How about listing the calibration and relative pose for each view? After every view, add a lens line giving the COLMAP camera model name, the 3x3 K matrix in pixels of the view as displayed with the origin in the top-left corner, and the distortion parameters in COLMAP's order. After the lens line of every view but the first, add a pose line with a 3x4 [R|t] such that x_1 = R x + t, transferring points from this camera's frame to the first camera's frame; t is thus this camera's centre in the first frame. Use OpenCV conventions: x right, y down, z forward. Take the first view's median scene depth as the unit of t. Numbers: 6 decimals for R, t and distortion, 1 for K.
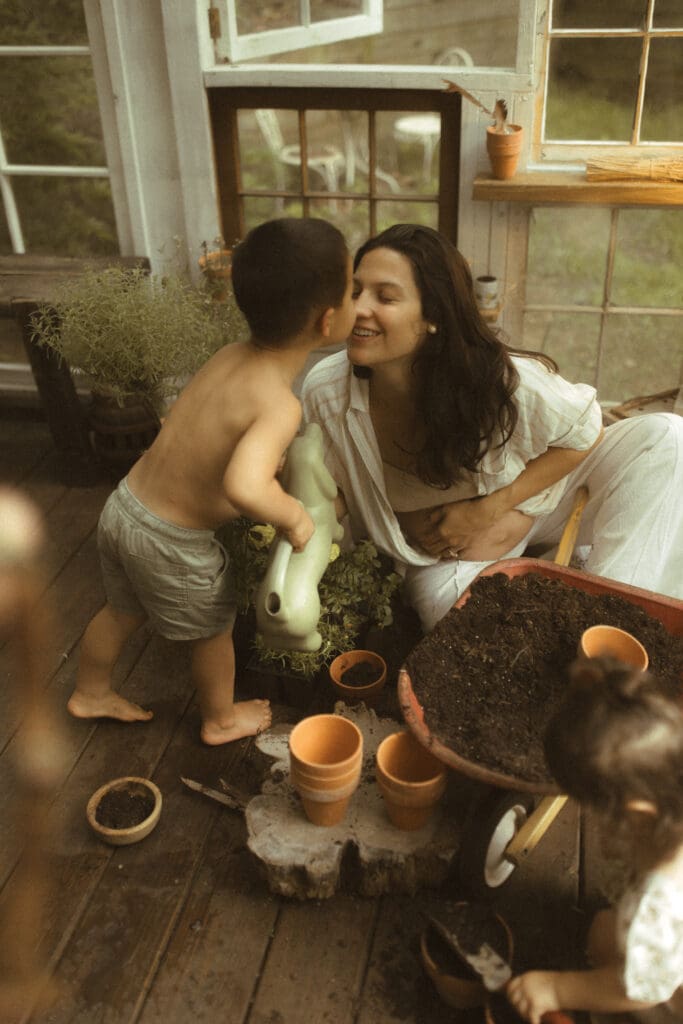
lens RADIAL K [[979.8, 0, 342.6], [0, 979.8, 510.0], [0, 0, 1]] dist [-0.011158, 0.000000]
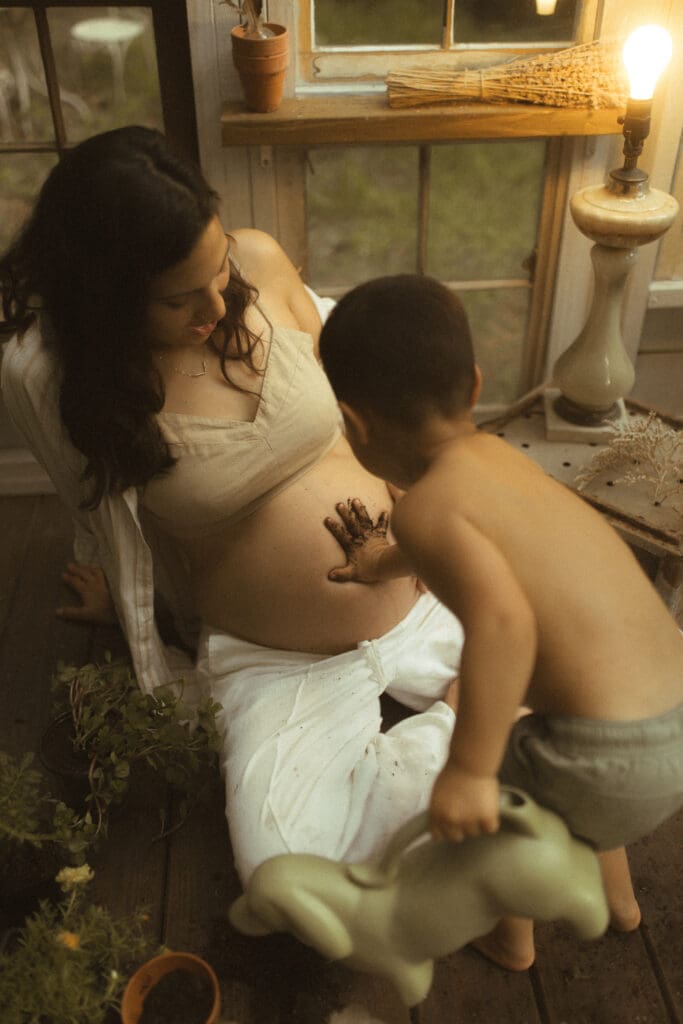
lens RADIAL K [[979.8, 0, 340.5], [0, 979.8, 514.7], [0, 0, 1]] dist [-0.011158, 0.000000]
pose [[0.956114, -0.152710, 0.250053, 0.008293], [0.130370, 0.986029, 0.103687, -0.134636], [-0.262394, -0.066537, 0.962664, 0.343811]]
